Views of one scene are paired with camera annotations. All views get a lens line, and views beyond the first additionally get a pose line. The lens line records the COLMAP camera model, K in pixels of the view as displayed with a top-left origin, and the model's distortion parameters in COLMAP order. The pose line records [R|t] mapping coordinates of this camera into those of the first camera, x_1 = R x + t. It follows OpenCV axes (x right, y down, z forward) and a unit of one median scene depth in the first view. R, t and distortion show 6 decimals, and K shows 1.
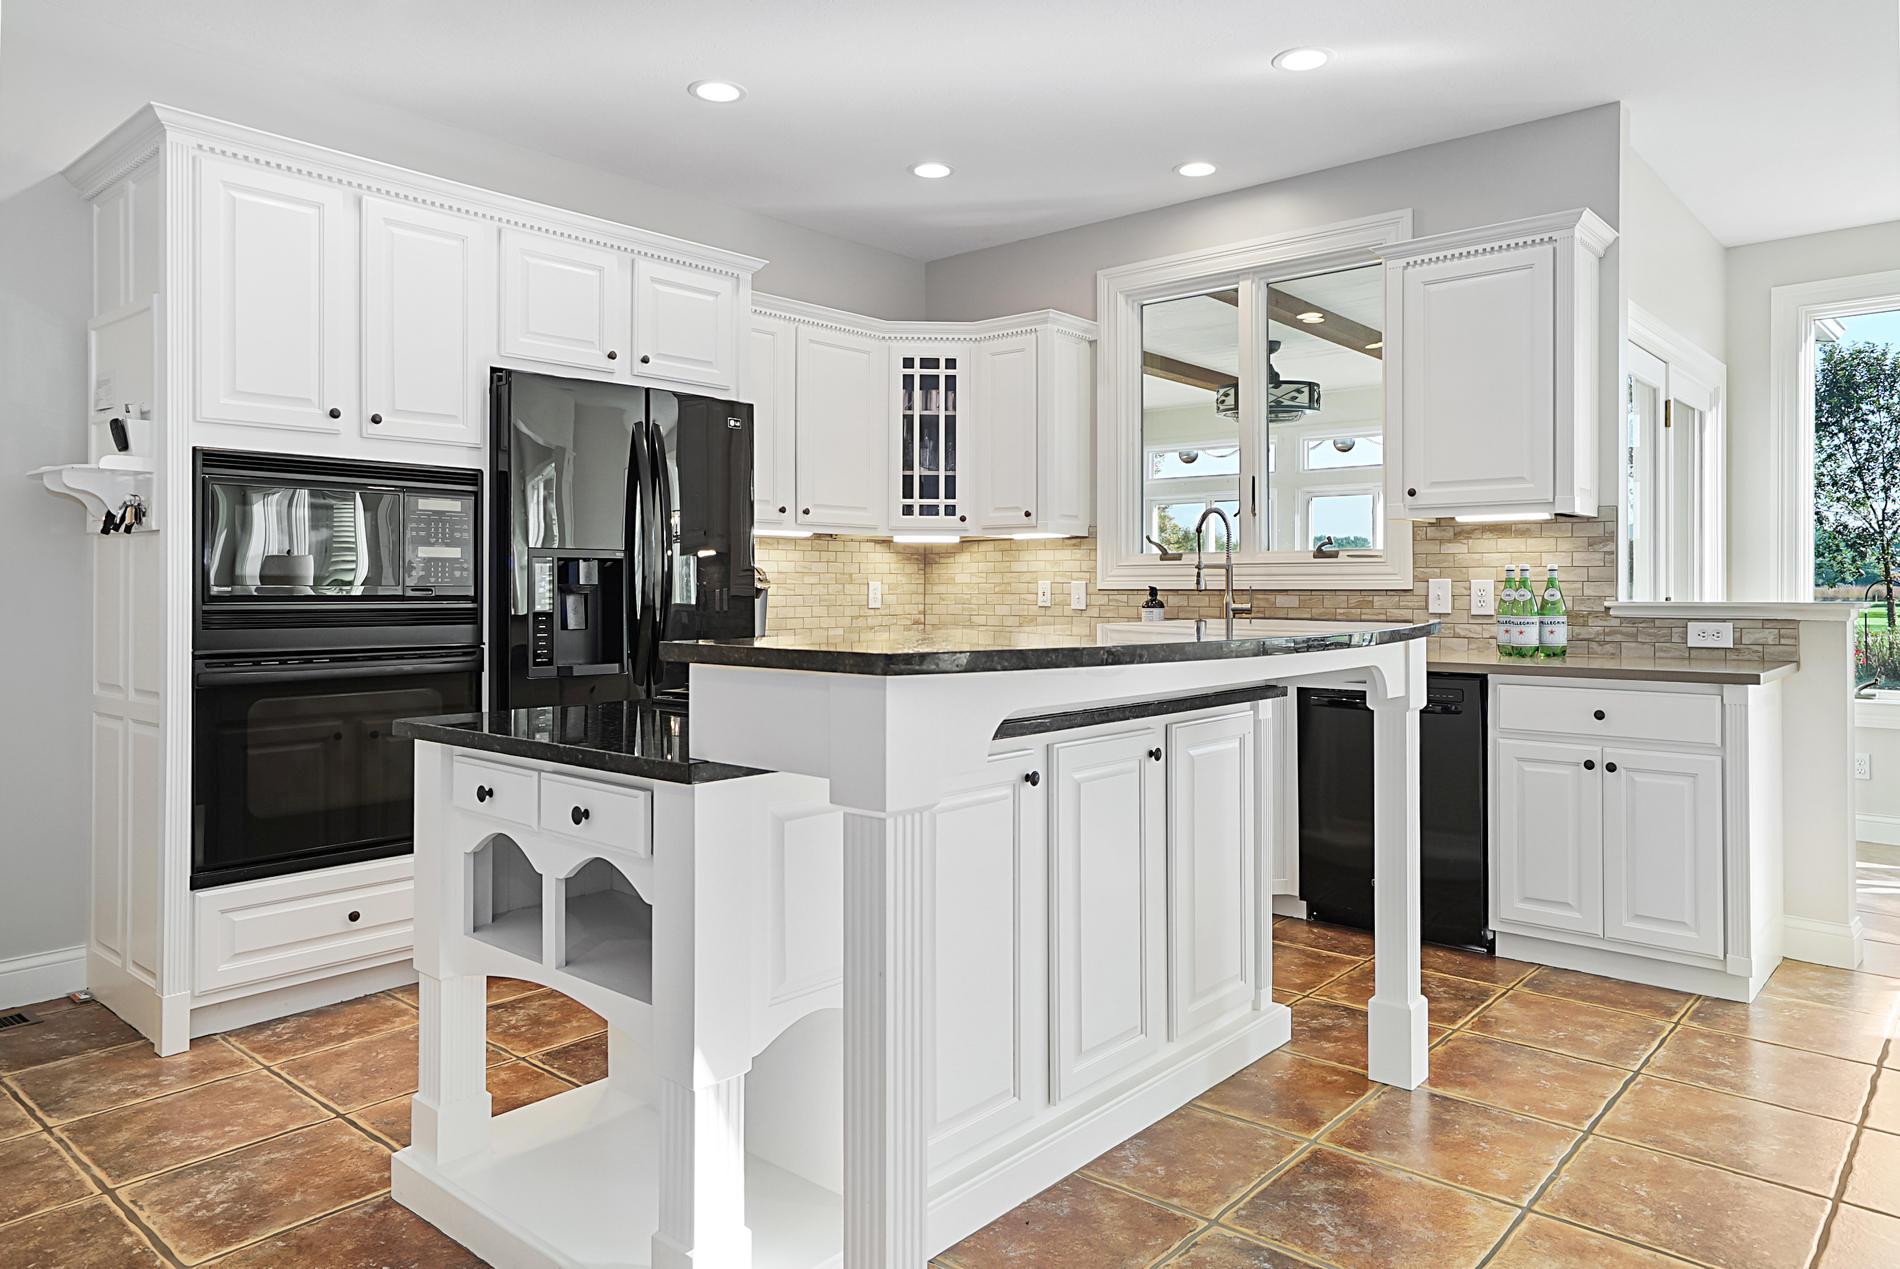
lens RADIAL K [[1251.3, 0, 972.7], [0, 1251.3, 586.0], [0, 0, 1]] dist [0.008574, 0.003520]
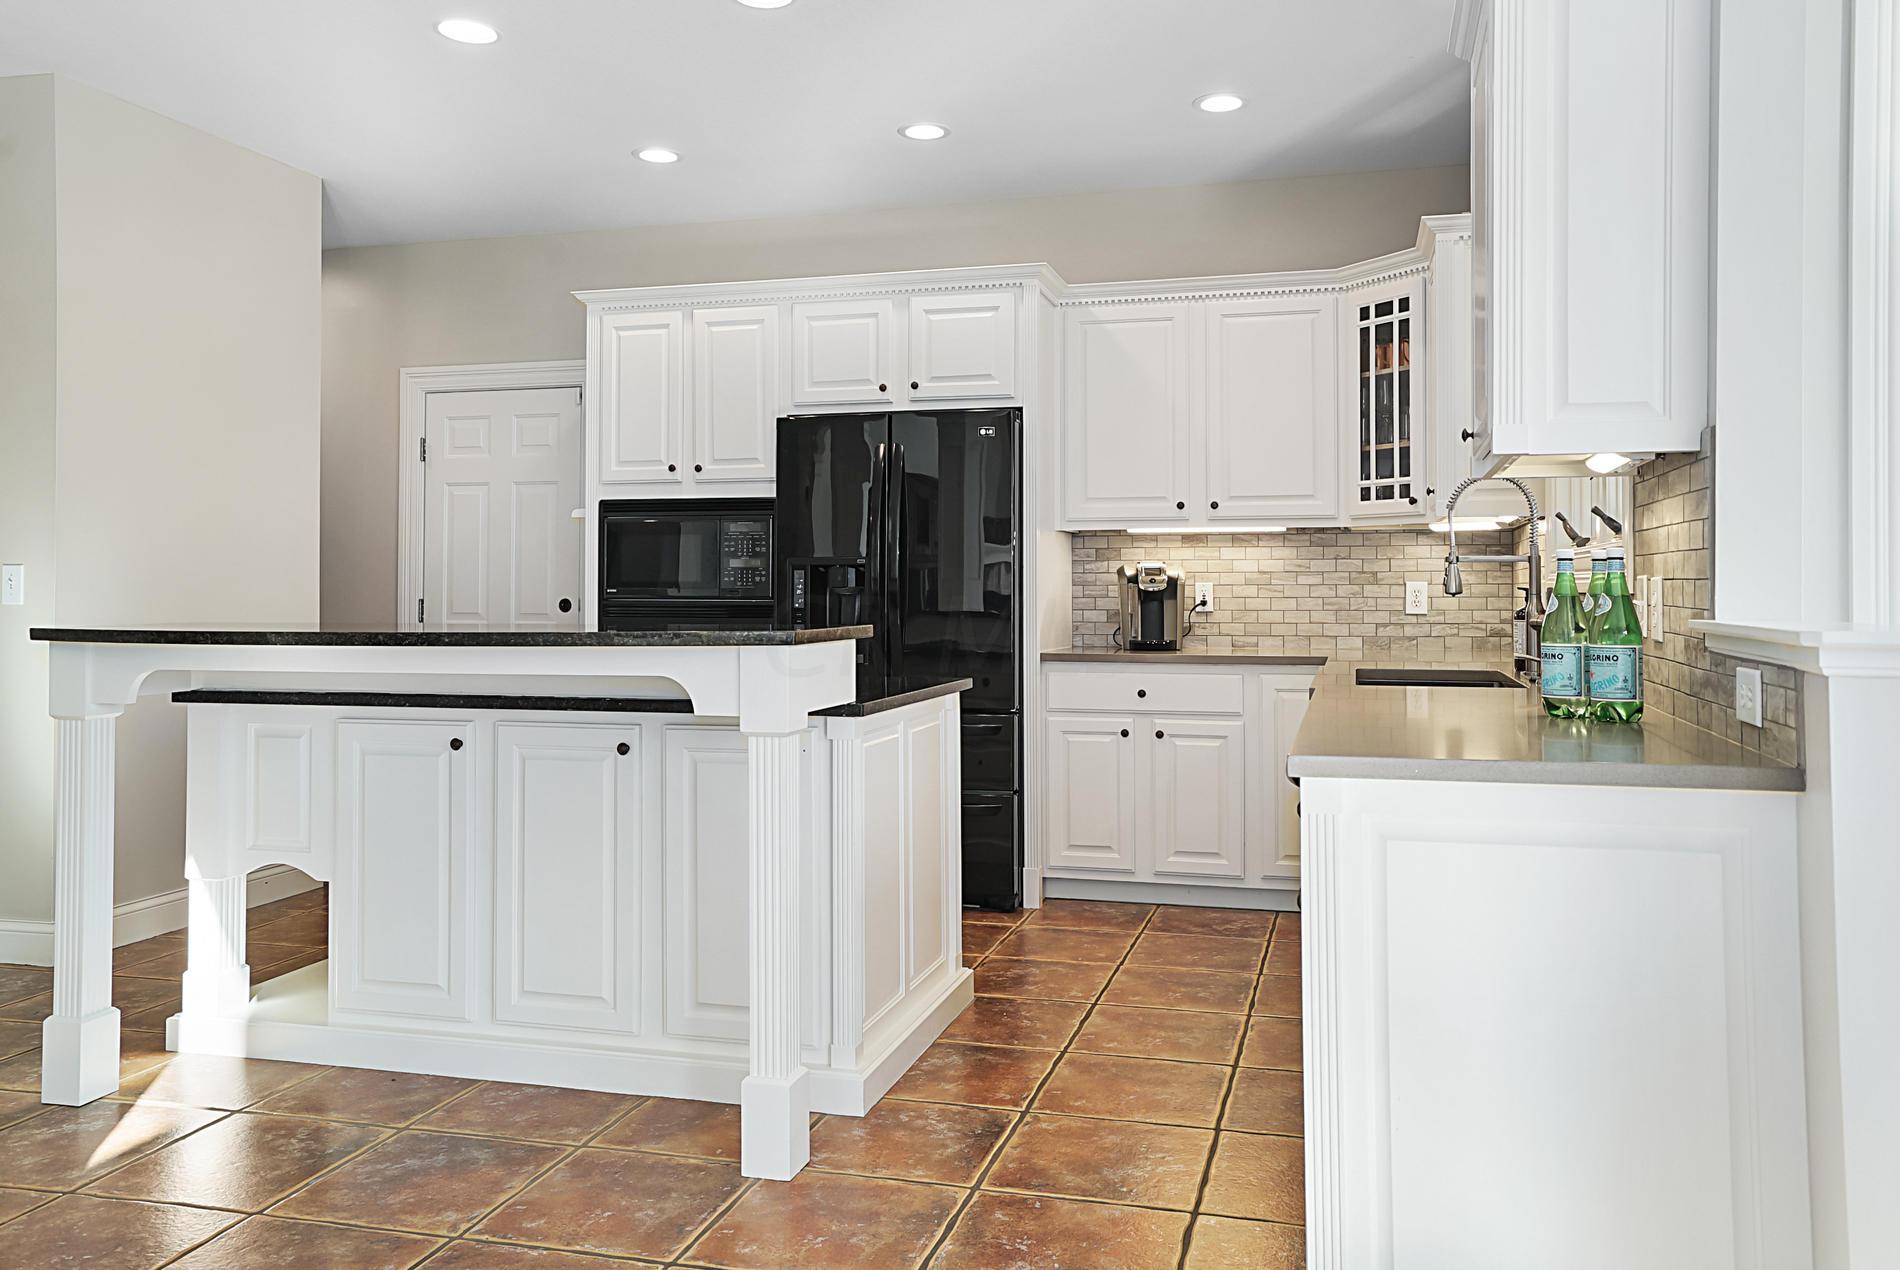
lens RADIAL K [[1395.6, 0, 951.0], [0, 1395.6, 582.0], [0, 0, 1]] dist [-0.006818, 0.000266]
pose [[0.431765, -0.002535, -0.901982, 0.822988], [0.001966, 0.999996, -0.001869, -0.002953], [0.901984, -0.000967, 0.431769, 0.461432]]
